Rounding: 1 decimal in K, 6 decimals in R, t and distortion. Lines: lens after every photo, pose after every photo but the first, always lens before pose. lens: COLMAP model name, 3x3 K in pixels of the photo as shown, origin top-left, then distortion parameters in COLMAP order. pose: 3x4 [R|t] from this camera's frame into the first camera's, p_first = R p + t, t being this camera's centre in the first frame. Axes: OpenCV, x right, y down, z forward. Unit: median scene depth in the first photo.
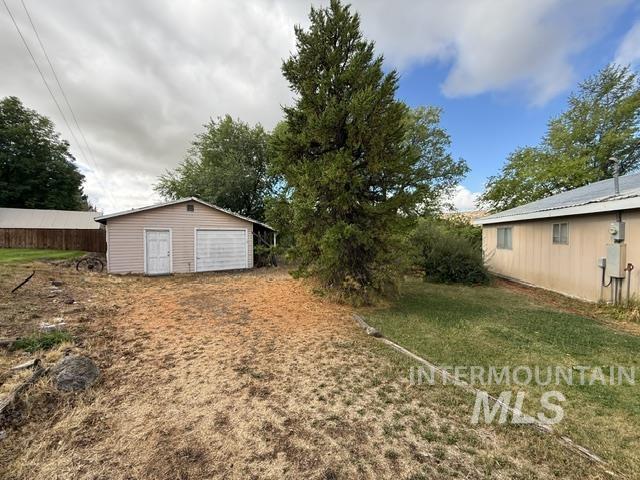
lens RADIAL K [[254.0, 0, 320.0], [0, 254.0, 240.0], [0, 0, 1]] dist [0.000879, 0.000282]
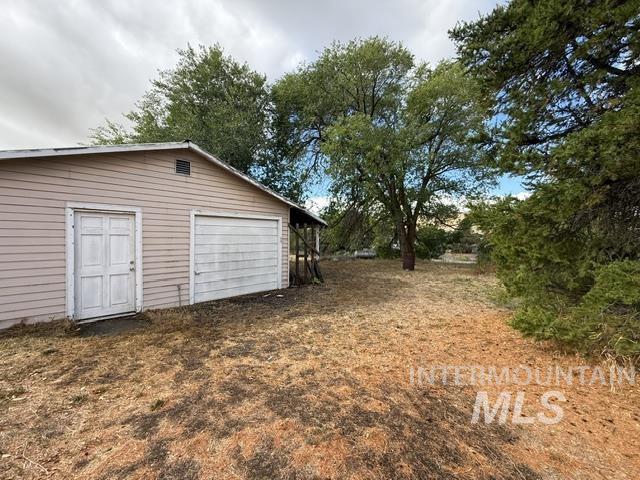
lens RADIAL K [[254.0, 0, 320.0], [0, 254.0, 240.0], [0, 0, 1]] dist [0.000879, 0.000282]
pose [[0.981658, 0.012642, 0.190233, -0.322205], [-0.013776, 0.999894, 0.004644, 0.002063], [-0.190155, -0.007180, 0.981728, 0.452408]]
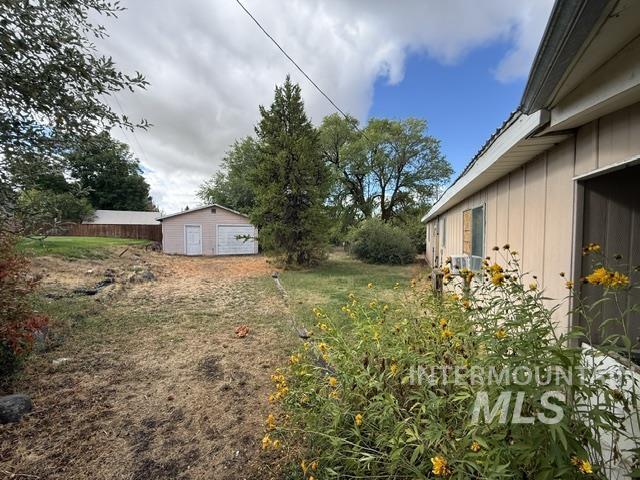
lens RADIAL K [[254.0, 0, 320.0], [0, 254.0, 240.0], [0, 0, 1]] dist [0.000879, 0.000282]
pose [[0.987519, 0.010994, -0.157113, 0.299783], [-0.008101, 0.999786, 0.019042, 0.008409], [0.157289, -0.017532, 0.987397, -0.323322]]
